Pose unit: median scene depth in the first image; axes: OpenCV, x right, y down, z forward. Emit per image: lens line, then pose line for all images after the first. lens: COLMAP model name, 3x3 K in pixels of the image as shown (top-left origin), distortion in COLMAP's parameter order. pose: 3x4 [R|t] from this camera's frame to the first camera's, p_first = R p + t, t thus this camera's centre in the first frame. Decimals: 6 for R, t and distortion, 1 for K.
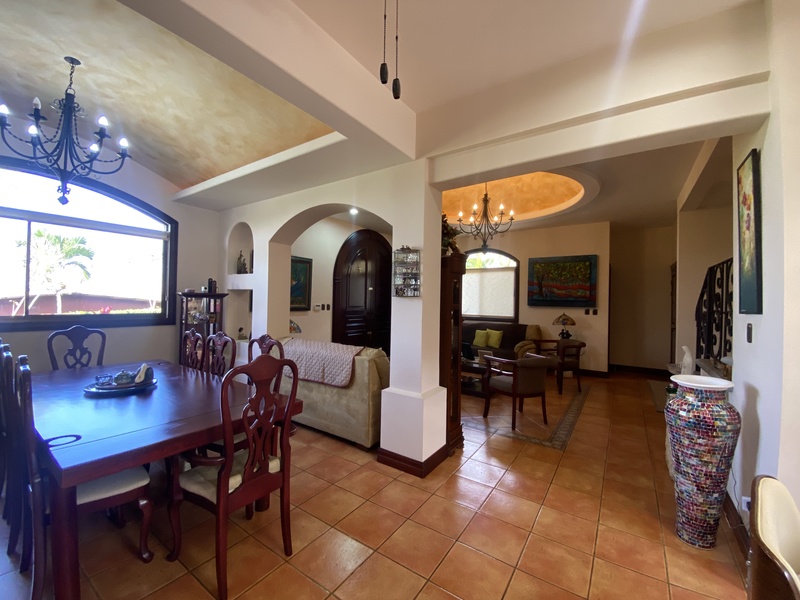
lens RADIAL K [[327.7, 0, 398.0], [0, 327.7, 297.5], [0, 0, 1]] dist [0.033285, -0.027154]
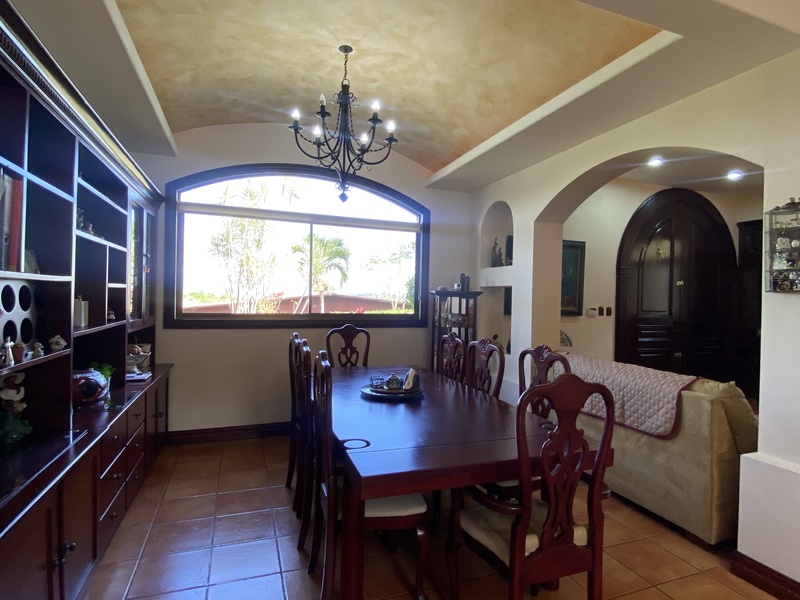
lens RADIAL K [[431.3, 0, 400.0], [0, 431.3, 300.0], [0, 0, 1]] dist [0.059905, -0.057549]
pose [[0.817532, 0.002493, -0.575878, -0.091976], [-0.001386, 0.999996, 0.002361, 0.008297], [0.575882, -0.001132, 0.817532, 0.022784]]
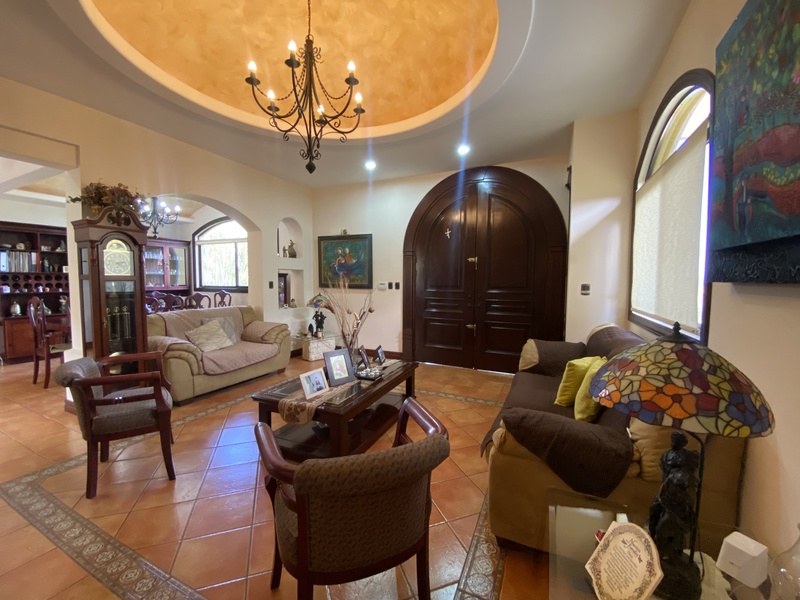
lens RADIAL K [[325.5, 0, 400.0], [0, 325.5, 300.0], [0, 0, 1]] dist [-0.000066, -0.013560]
pose [[0.175782, 0.042944, -0.983492, 1.254405], [0.005277, 0.998993, 0.044564, 0.057450], [0.984415, -0.013024, 0.175378, 1.725079]]
